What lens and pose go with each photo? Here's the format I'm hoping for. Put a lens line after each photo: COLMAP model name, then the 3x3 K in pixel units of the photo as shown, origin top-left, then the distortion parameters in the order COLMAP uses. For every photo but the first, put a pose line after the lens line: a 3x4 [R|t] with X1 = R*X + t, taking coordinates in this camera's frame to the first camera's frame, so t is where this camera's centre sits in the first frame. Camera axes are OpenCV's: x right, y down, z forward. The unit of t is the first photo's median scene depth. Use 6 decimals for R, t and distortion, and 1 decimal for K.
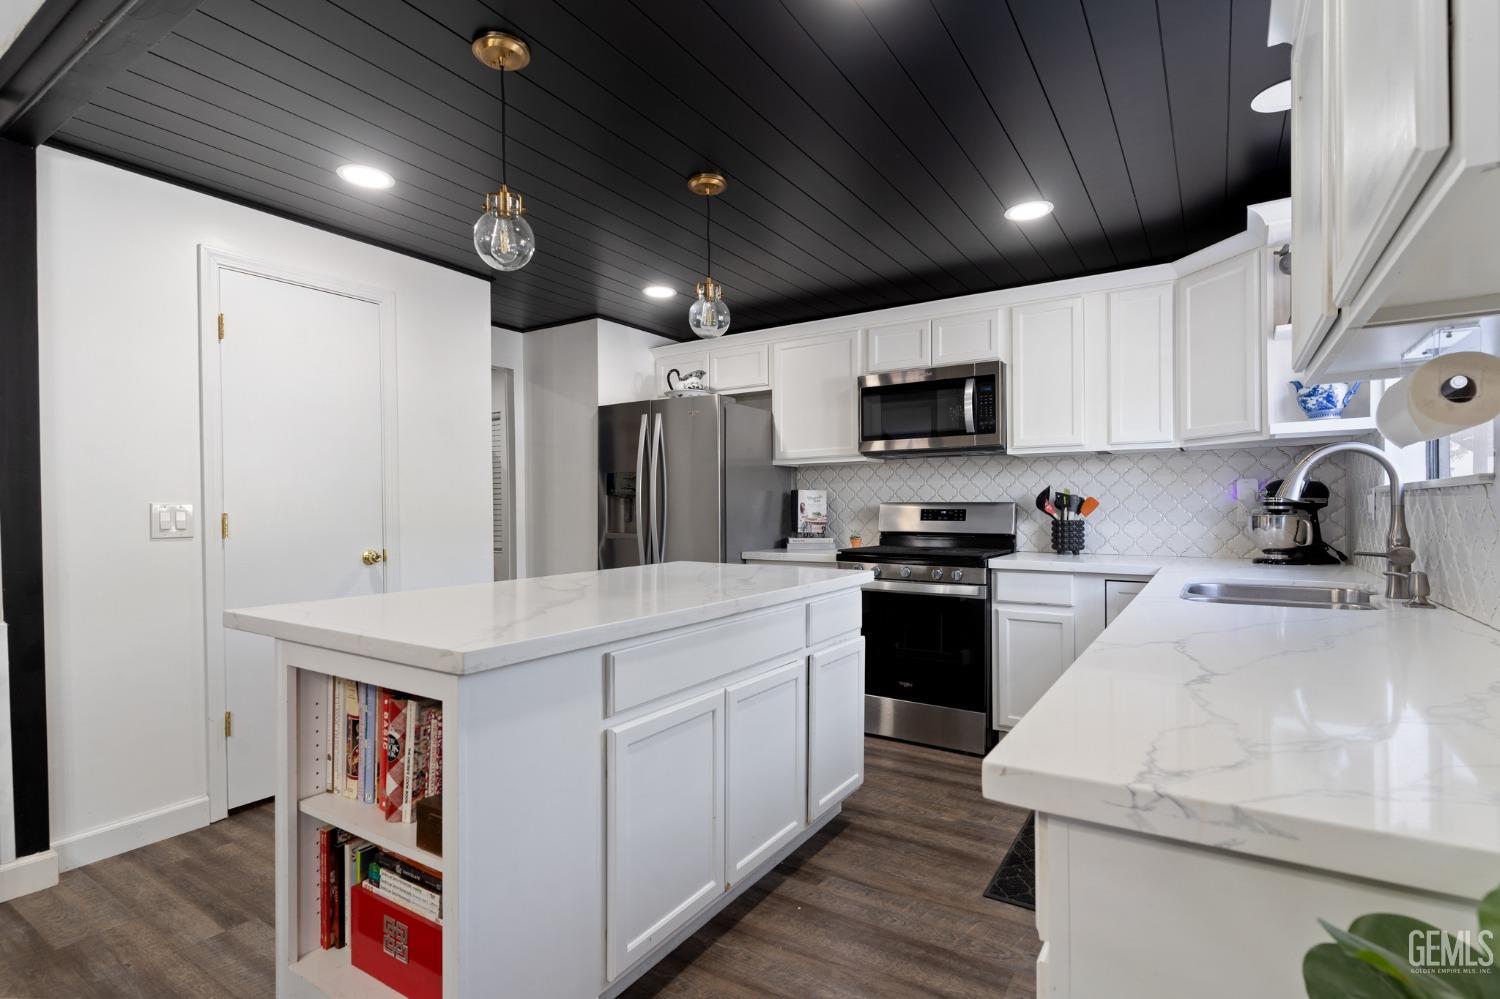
lens RADIAL K [[718.1, 0, 749.7], [0, 718.1, 501.5], [0, 0, 1]] dist [0.005555, 0.001389]
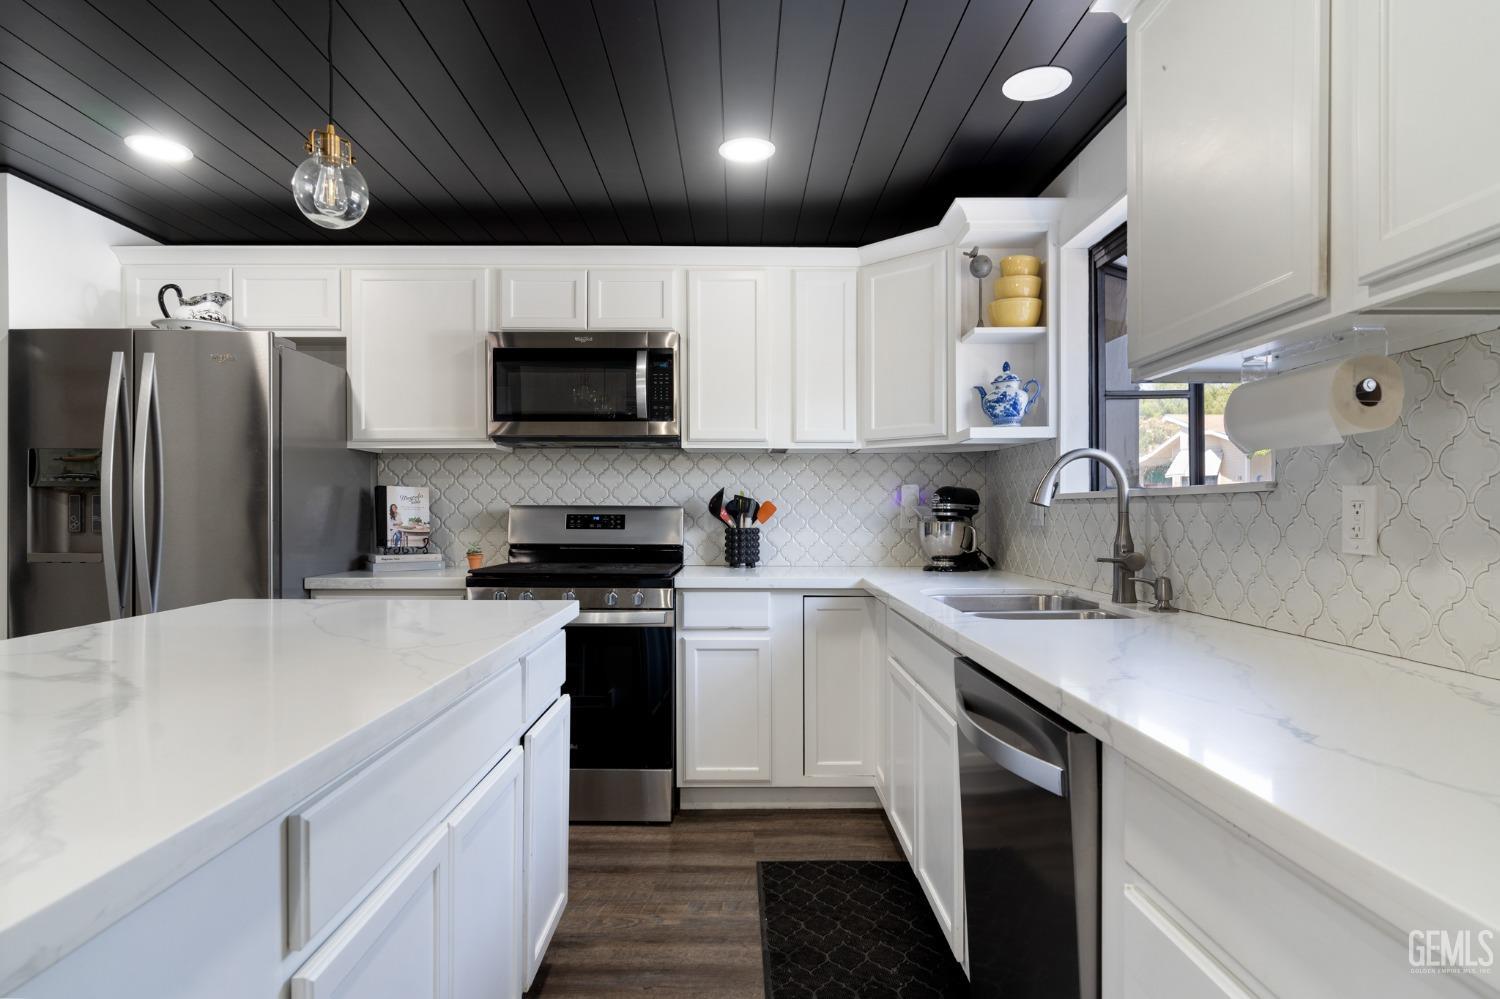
lens RADIAL K [[839.9, 0, 750.1], [0, 839.9, 511.5], [0, 0, 1]] dist [0.001462, 0.001177]
pose [[0.836239, 0.006491, 0.548327, -0.104055], [-0.009966, 0.999945, 0.003363, 0.003018], [-0.548275, -0.008277, 0.836257, 0.156047]]
